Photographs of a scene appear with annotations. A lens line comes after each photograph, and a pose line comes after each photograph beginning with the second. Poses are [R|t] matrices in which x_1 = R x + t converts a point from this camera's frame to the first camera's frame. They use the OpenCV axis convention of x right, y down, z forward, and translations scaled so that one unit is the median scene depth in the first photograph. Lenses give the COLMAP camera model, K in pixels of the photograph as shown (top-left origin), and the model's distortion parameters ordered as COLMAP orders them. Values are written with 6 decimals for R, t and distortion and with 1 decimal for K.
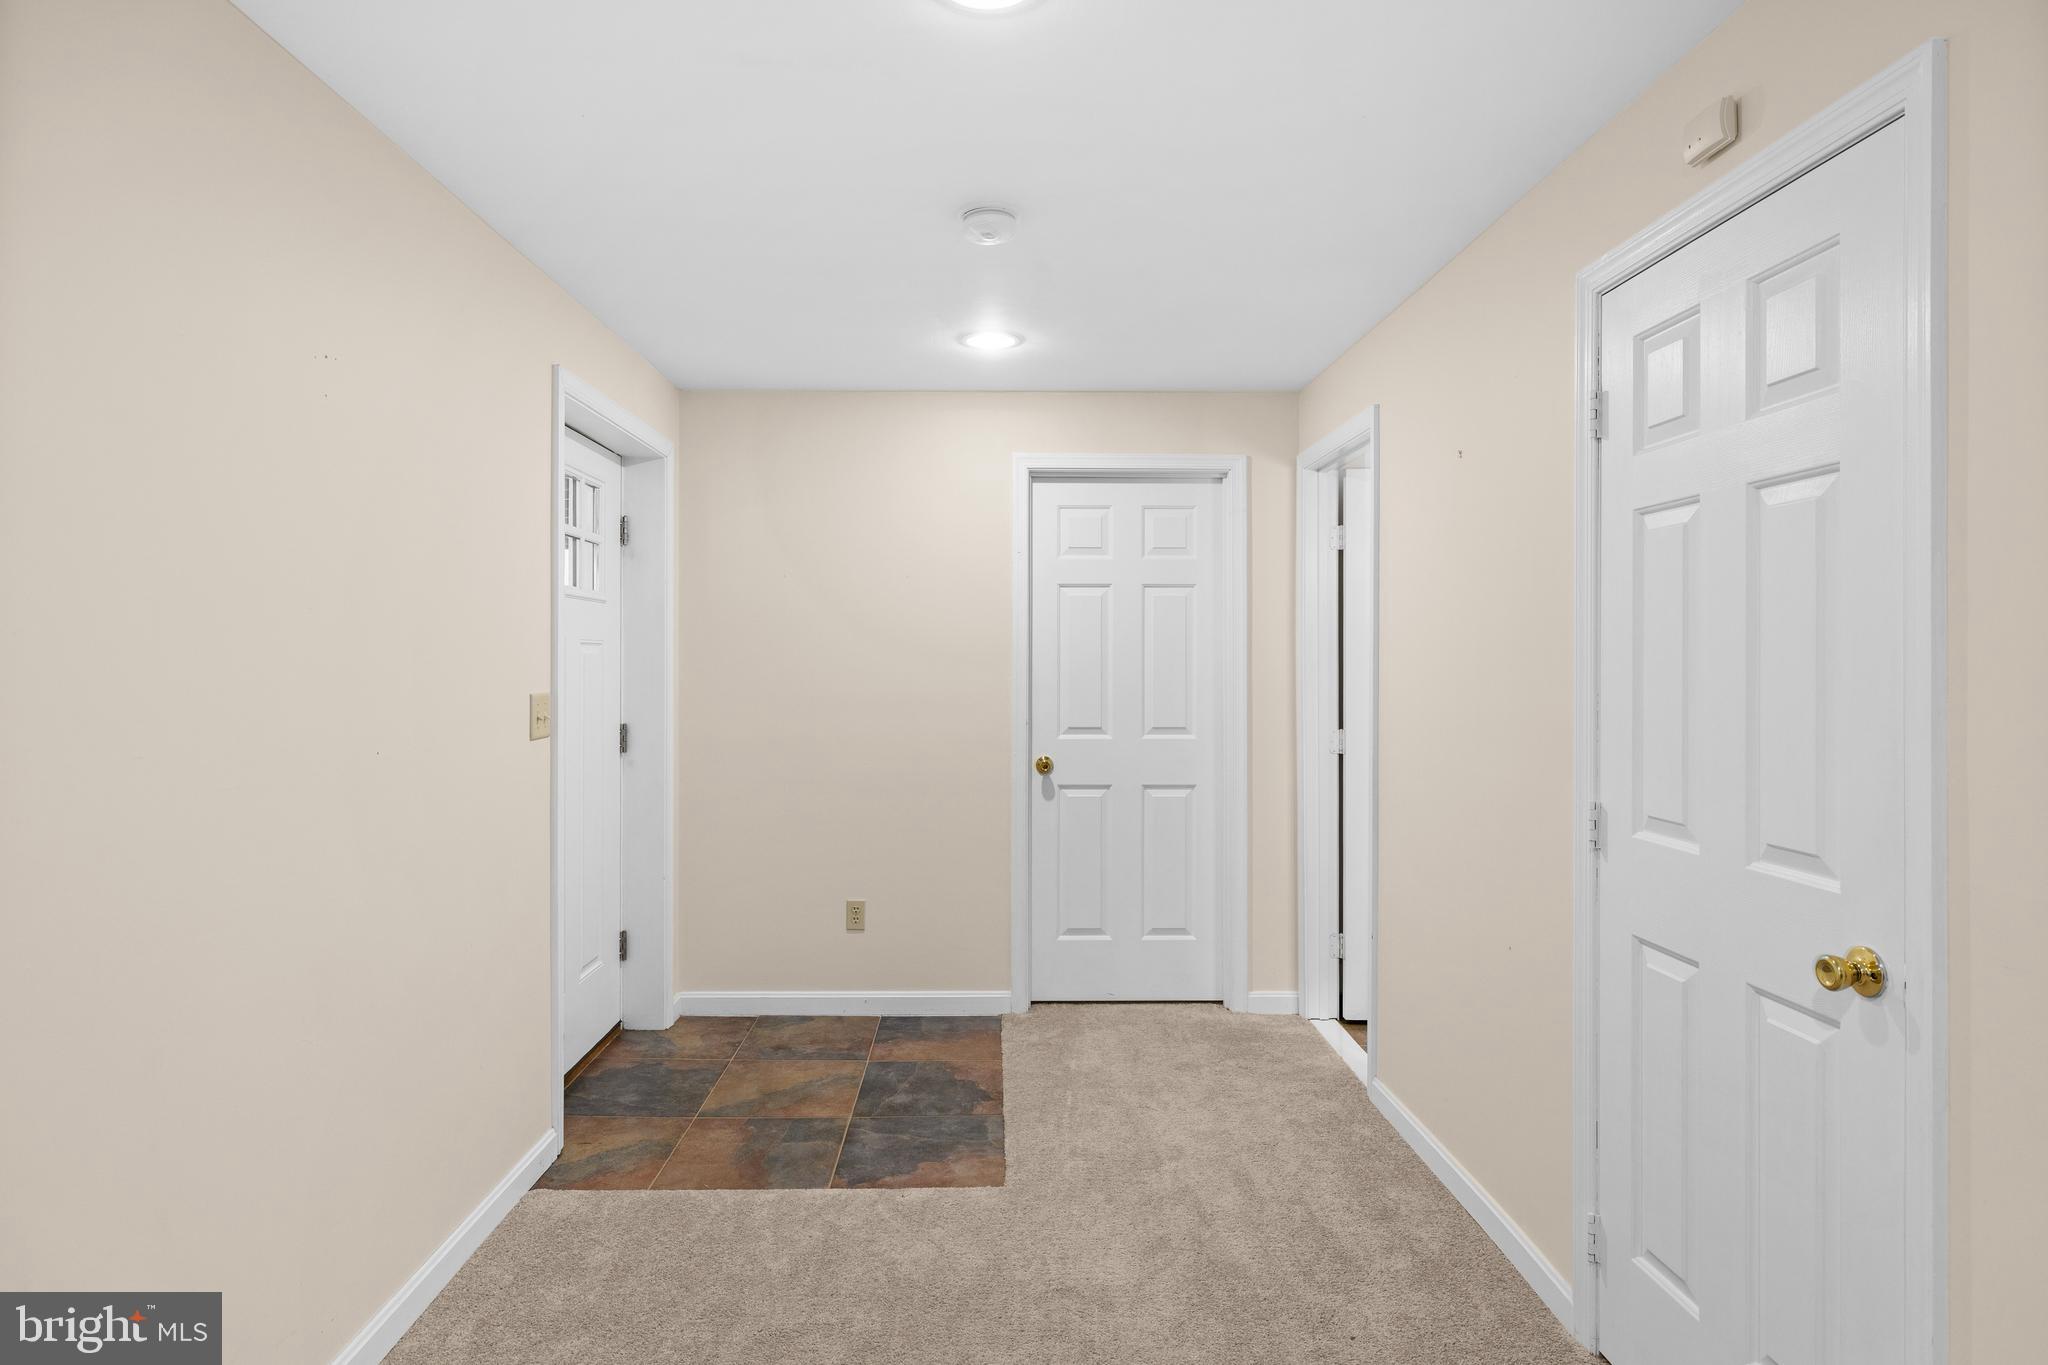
lens RADIAL K [[1130.9, 0, 1035.8], [0, 1130.9, 665.6], [0, 0, 1]] dist [0.001672, 0.000093]
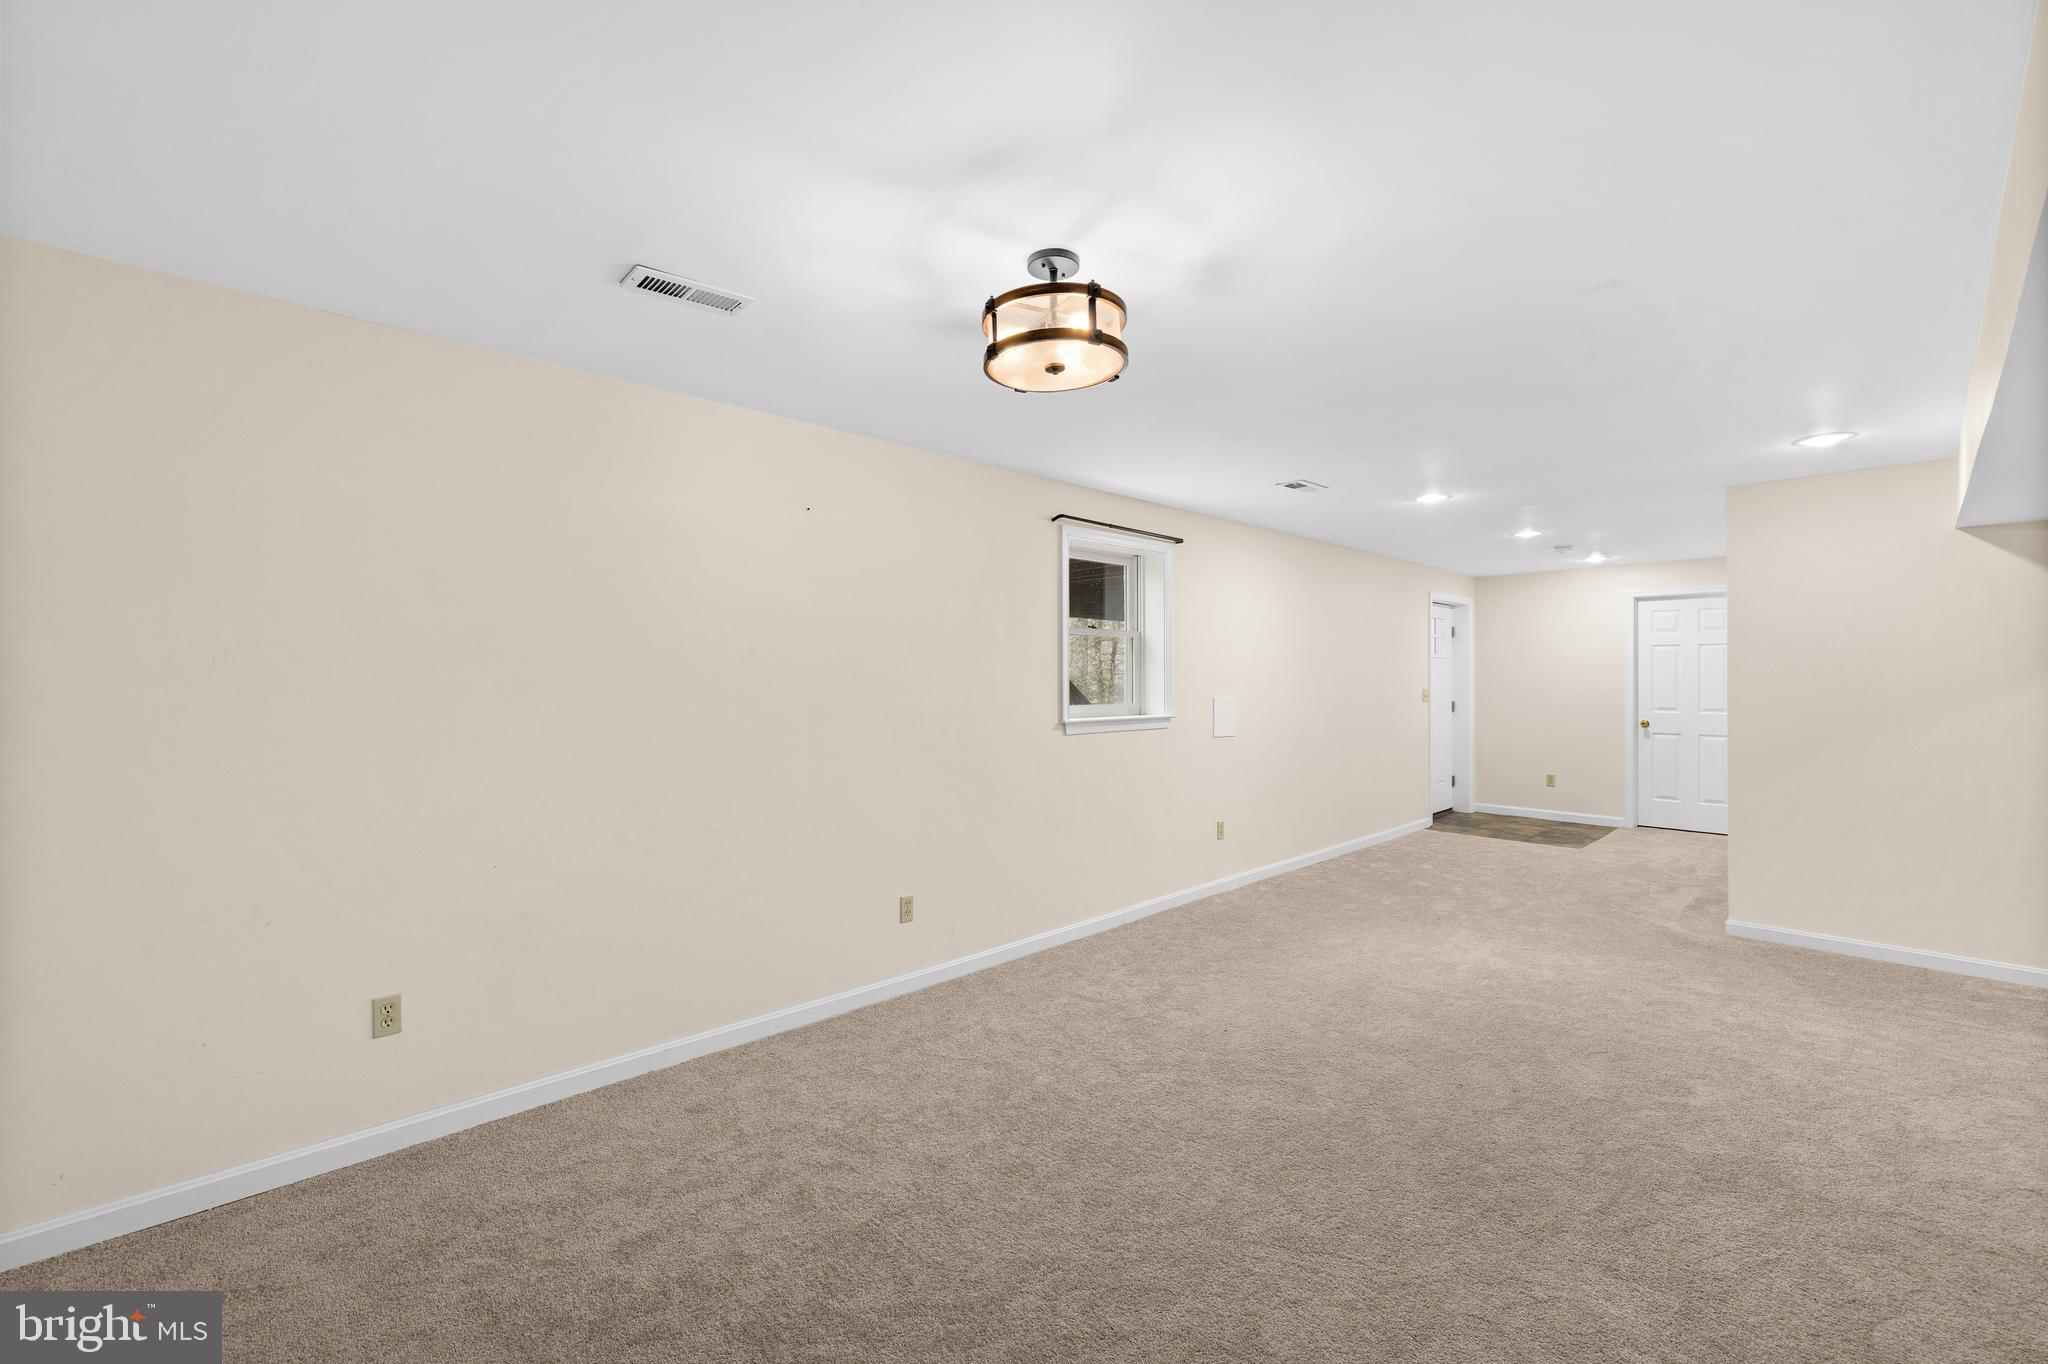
lens RADIAL K [[863.8, 0, 1015.8], [0, 863.8, 680.3], [0, 0, 1]] dist [0.001474, 0.000215]
pose [[0.669322, 0.000206, -0.742972, 0.470775], [0.003537, 0.999988, 0.003464, -0.011649], [0.742964, -0.004946, 0.669313, -1.164077]]
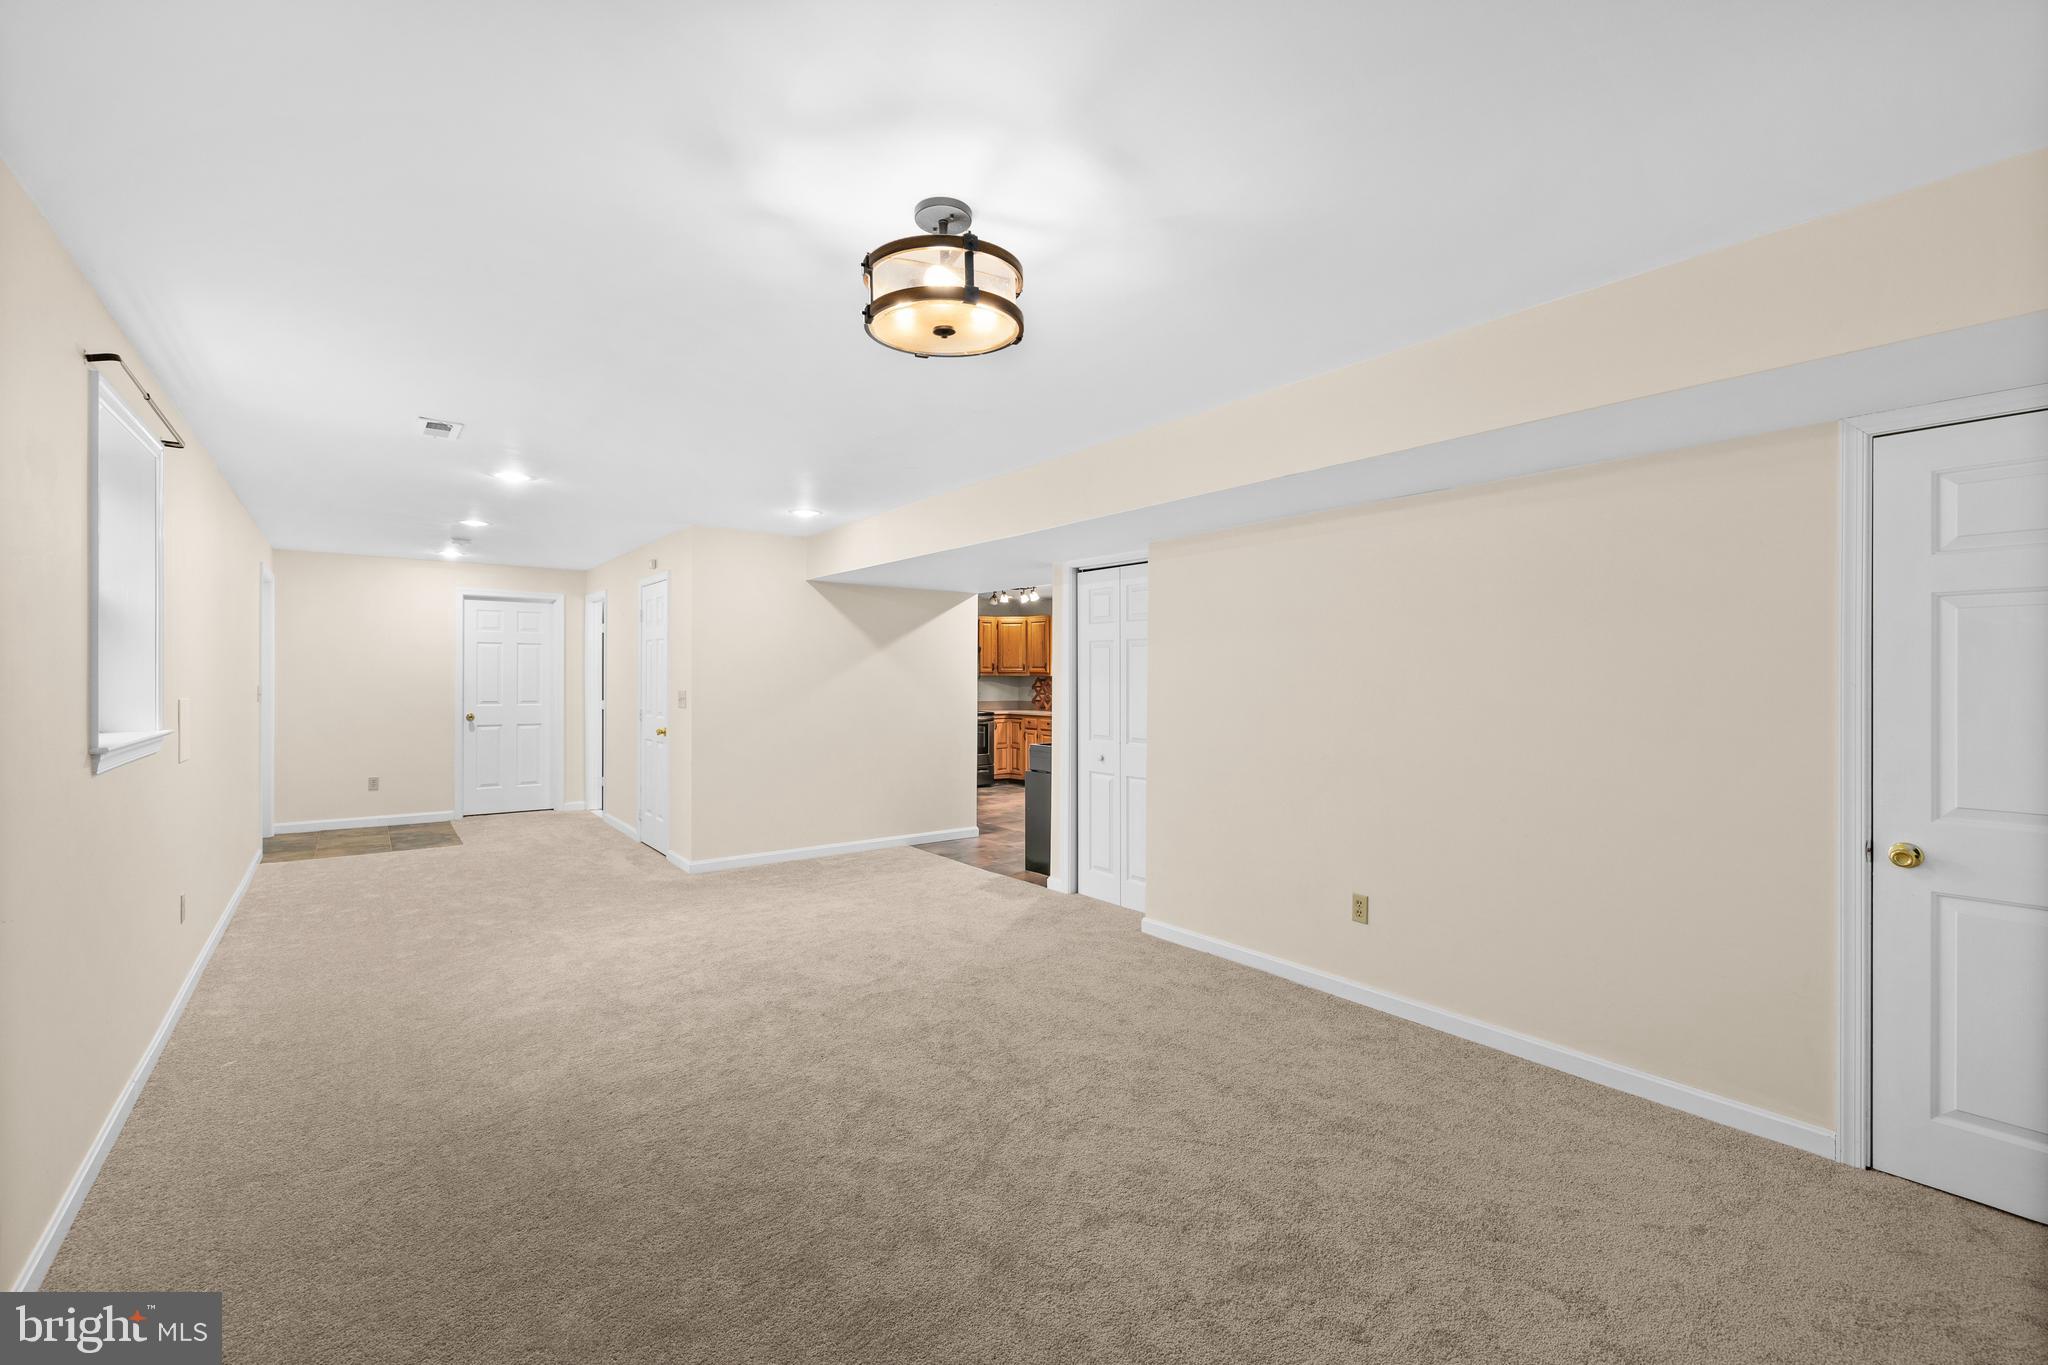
lens RADIAL K [[863.8, 0, 1023.4], [0, 863.8, 675.7], [0, 0, 1]] dist [0.001474, 0.000215]
pose [[0.808458, 0.001833, 0.588552, -0.126165], [-0.003656, 0.999991, 0.001907, -0.008233], [-0.588543, -0.003694, 0.808457, -1.210750]]
